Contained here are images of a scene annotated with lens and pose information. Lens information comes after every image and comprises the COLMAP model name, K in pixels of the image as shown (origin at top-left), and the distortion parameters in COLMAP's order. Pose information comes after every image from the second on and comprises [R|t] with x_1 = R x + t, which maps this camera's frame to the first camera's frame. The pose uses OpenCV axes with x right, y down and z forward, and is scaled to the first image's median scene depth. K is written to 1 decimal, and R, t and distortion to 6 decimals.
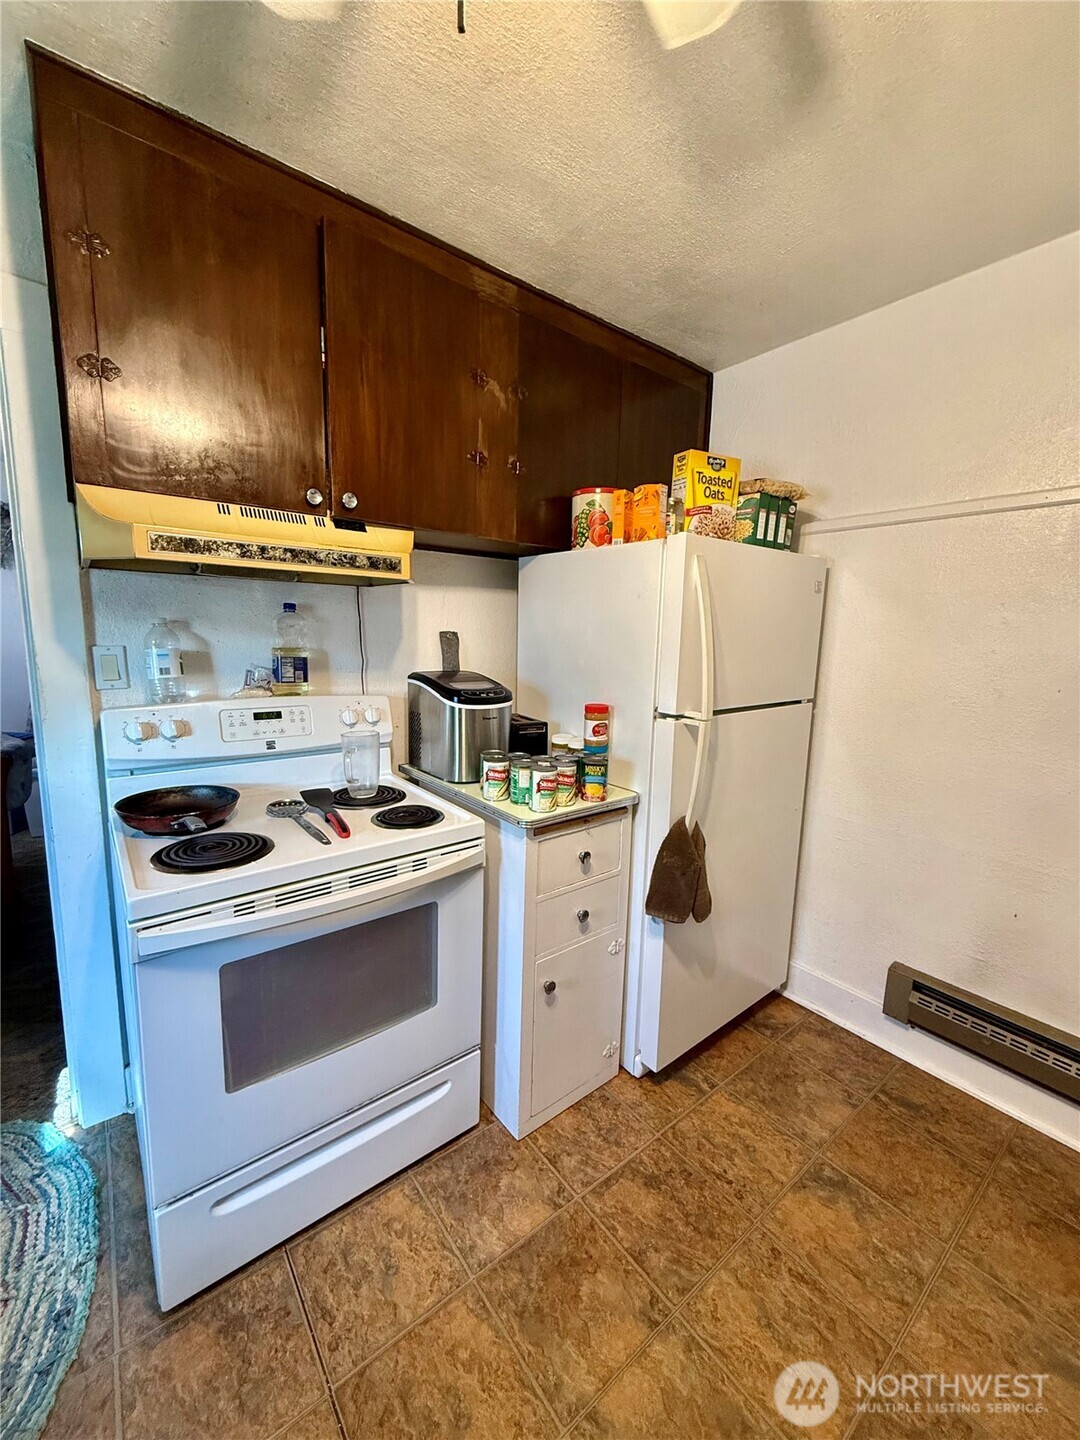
lens RADIAL K [[574.7, 0, 533.5], [0, 574.7, 716.4], [0, 0, 1]] dist [-0.000020, 0.000194]
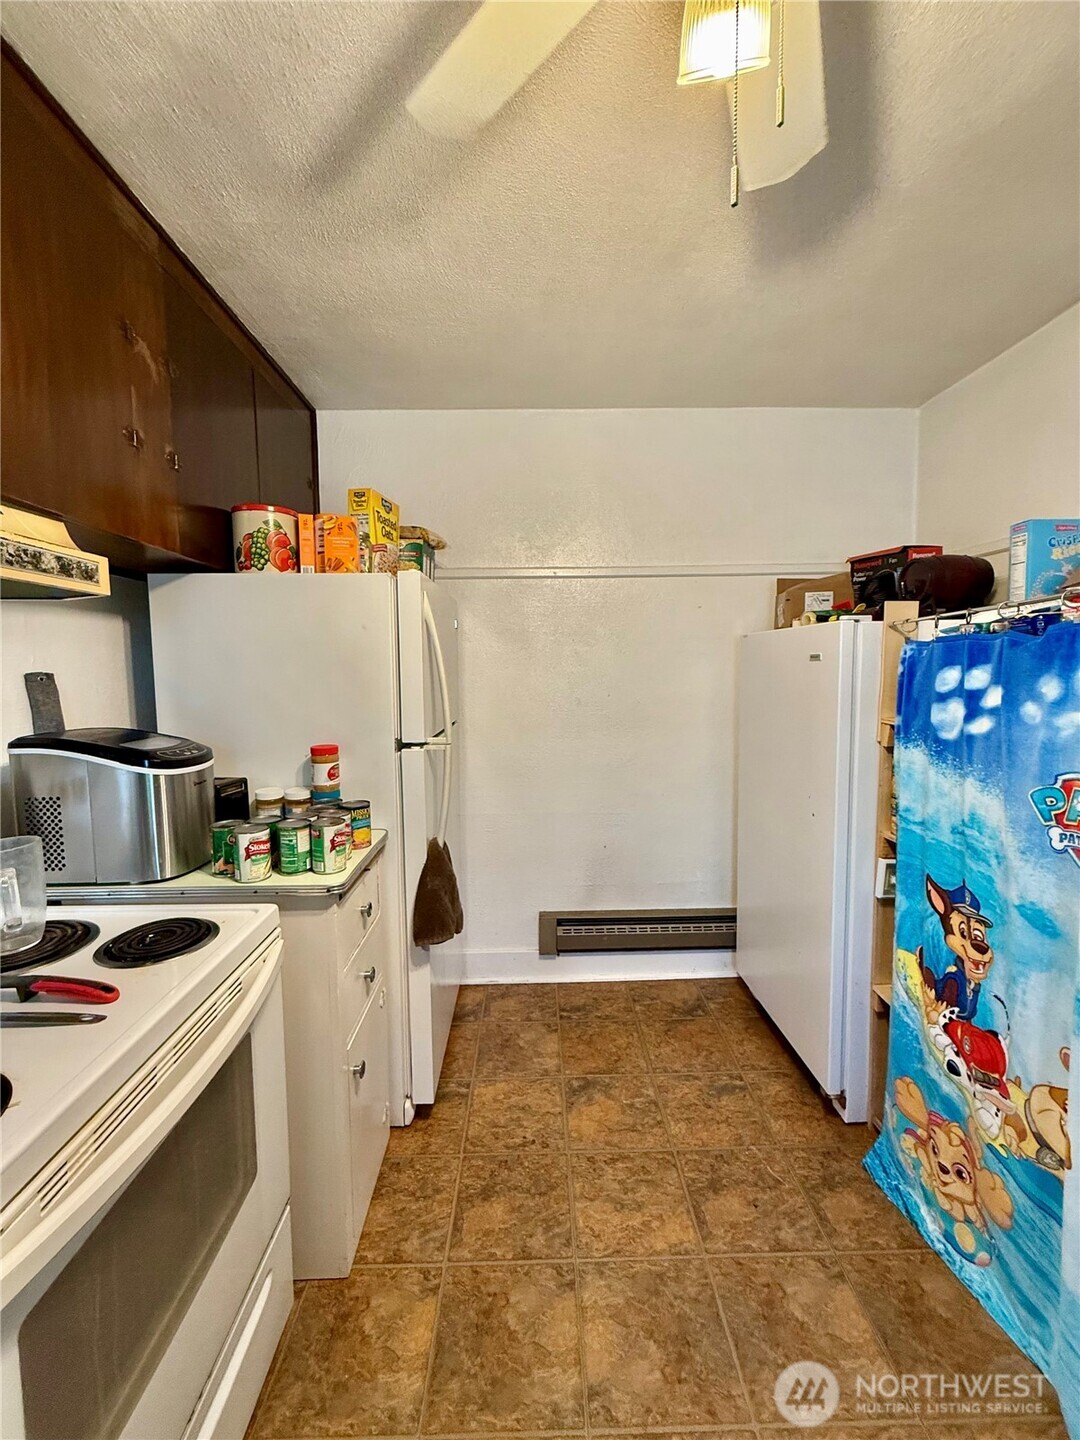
lens RADIAL K [[574.7, 0, 546.7], [0, 574.7, 716.2], [0, 0, 1]] dist [-0.000020, 0.000194]
pose [[0.601230, -0.095016, 0.793407, -0.417871], [0.142223, 0.989776, 0.010759, -0.028039], [-0.786317, 0.106372, 0.608597, 0.178337]]
